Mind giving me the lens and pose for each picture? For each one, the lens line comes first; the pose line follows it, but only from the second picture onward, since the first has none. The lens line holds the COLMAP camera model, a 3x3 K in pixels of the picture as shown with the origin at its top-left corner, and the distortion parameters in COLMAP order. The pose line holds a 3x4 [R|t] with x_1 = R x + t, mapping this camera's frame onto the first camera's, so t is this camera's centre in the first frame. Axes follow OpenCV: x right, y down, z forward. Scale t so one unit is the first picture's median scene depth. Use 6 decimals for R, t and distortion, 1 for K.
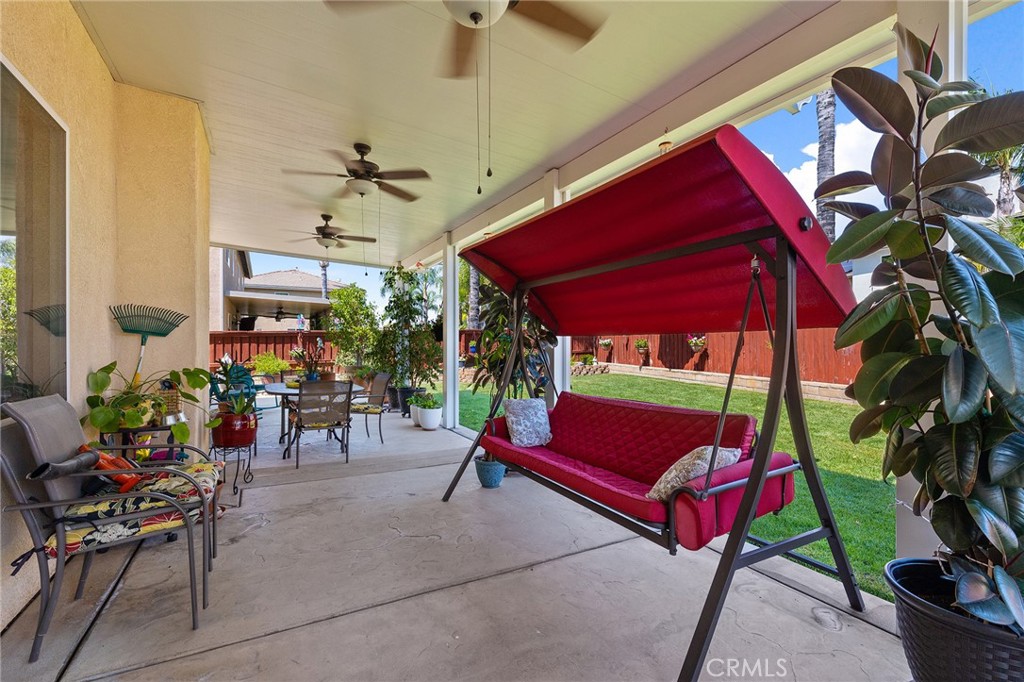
lens RADIAL K [[440.3, 0, 510.1], [0, 440.3, 343.7], [0, 0, 1]] dist [-0.002815, -0.000079]
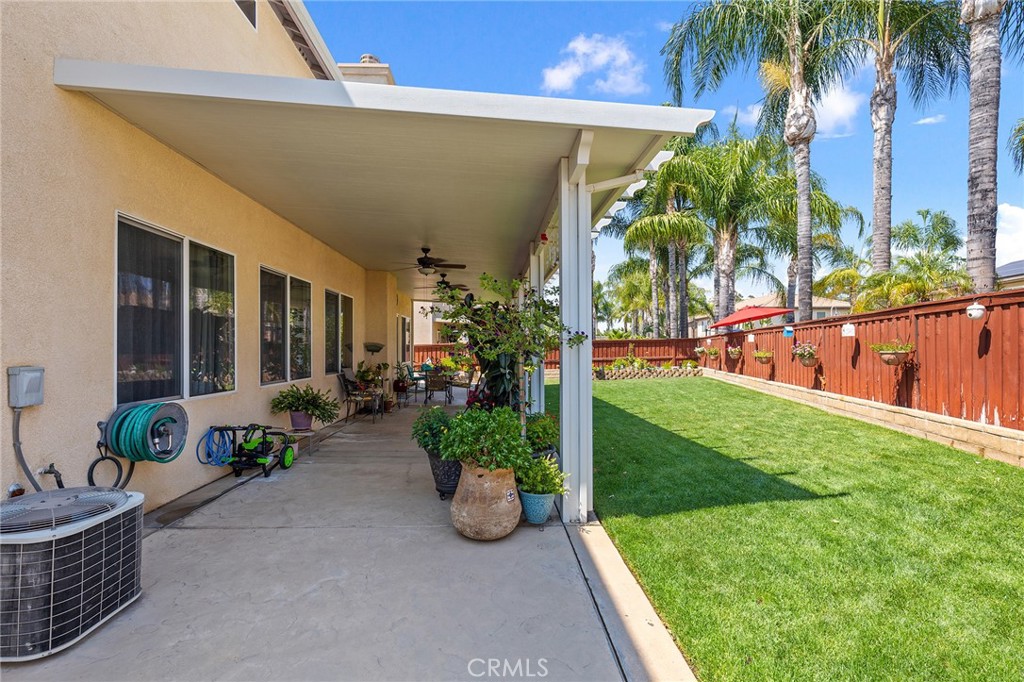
lens RADIAL K [[440.3, 0, 510.0], [0, 440.3, 343.3], [0, 0, 1]] dist [-0.002815, -0.000079]
pose [[0.889178, -0.004873, -0.457536, 1.463128], [0.001016, 0.999962, -0.008674, -0.052872], [0.457561, 0.007248, 0.889149, -1.329297]]
